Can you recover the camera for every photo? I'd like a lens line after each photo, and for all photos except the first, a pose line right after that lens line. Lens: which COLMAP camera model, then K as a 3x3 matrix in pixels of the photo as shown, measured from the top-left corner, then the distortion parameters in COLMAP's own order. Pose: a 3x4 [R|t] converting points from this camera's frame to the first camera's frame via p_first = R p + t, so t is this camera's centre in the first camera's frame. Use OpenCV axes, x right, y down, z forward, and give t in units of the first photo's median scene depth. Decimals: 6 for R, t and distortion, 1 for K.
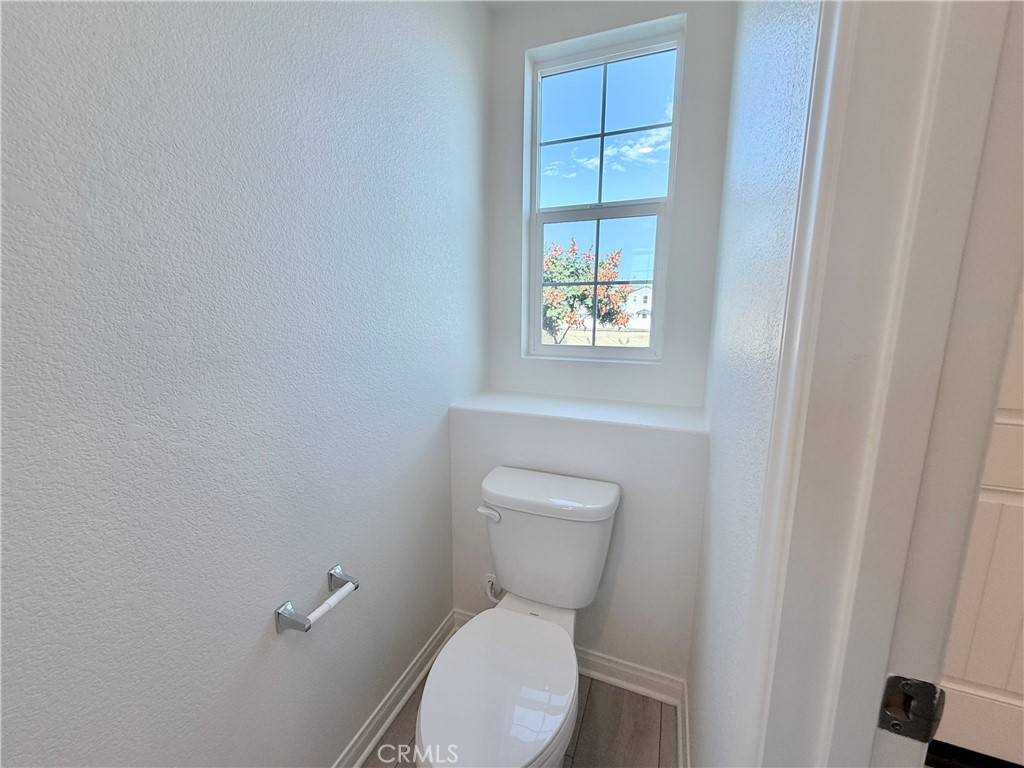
lens RADIAL K [[408.0, 0, 509.2], [0, 408.0, 386.1], [0, 0, 1]] dist [0.000762, 0.000126]
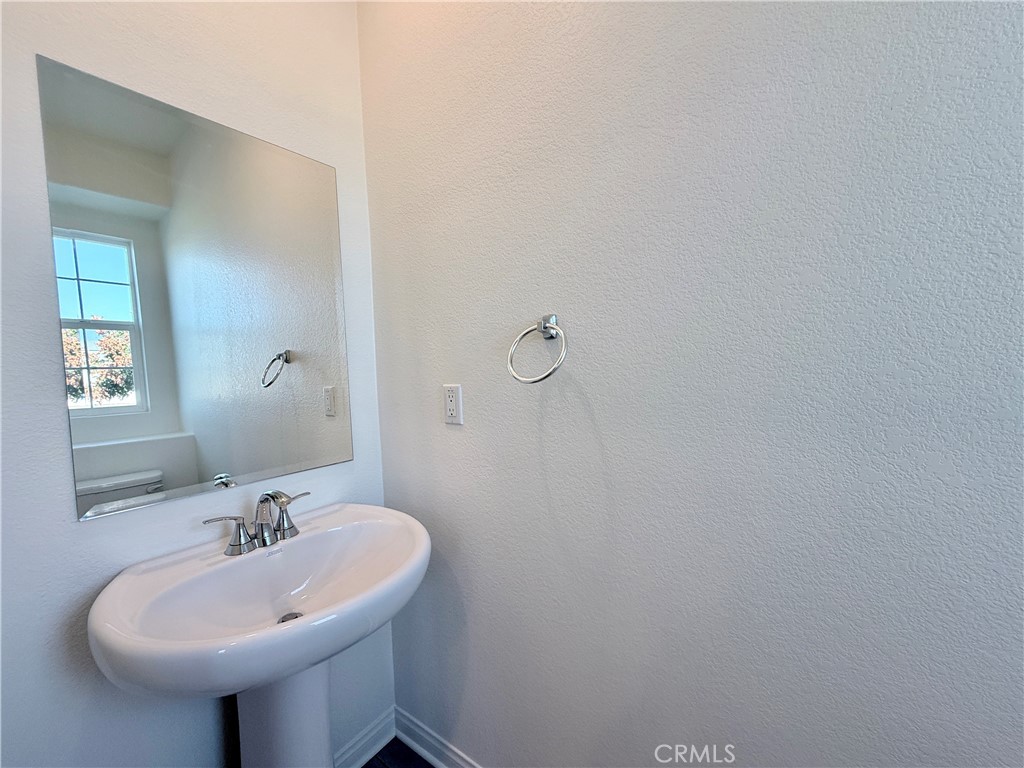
lens RADIAL K [[408.0, 0, 509.2], [0, 408.0, 386.1], [0, 0, 1]] dist [0.000762, 0.000126]
pose [[-0.253777, 0.054016, -0.965753, 0.304832], [-0.126731, 0.987976, 0.088561, -0.088458], [0.958925, 0.144866, -0.243880, 0.356400]]
